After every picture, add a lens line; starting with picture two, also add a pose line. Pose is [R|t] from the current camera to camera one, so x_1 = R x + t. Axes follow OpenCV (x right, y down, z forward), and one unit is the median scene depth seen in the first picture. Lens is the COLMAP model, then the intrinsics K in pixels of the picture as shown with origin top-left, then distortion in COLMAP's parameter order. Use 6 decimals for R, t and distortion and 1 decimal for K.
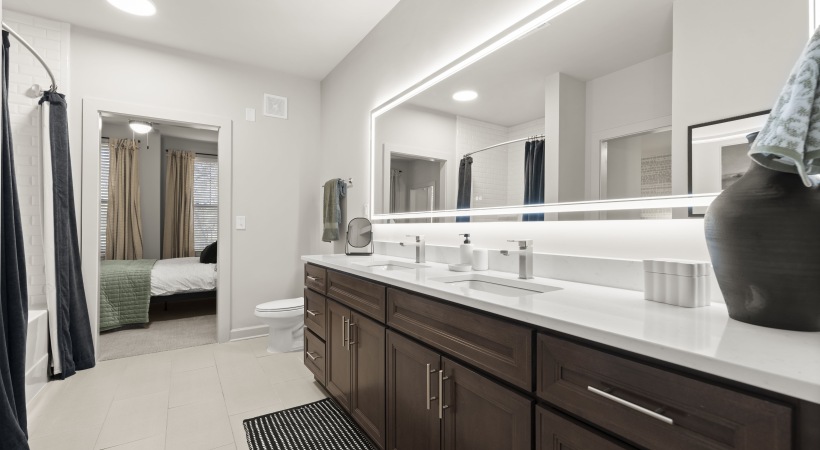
lens RADIAL K [[366.9, 0, 426.7], [0, 366.9, 221.3], [0, 0, 1]] dist [-0.001253, 0.000893]
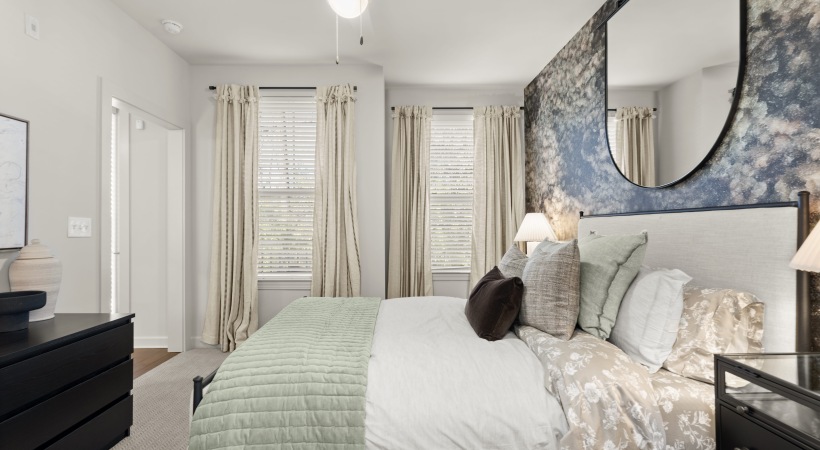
lens RADIAL K [[393.6, 0, 409.7], [0, 393.6, 225.2], [0, 0, 1]] dist [0.000933, -0.001831]
pose [[0.850095, -0.001197, -0.526629, -0.374938], [-0.001380, 0.999989, -0.004500, 0.005174], [0.526628, 0.004552, 0.850084, 0.506757]]
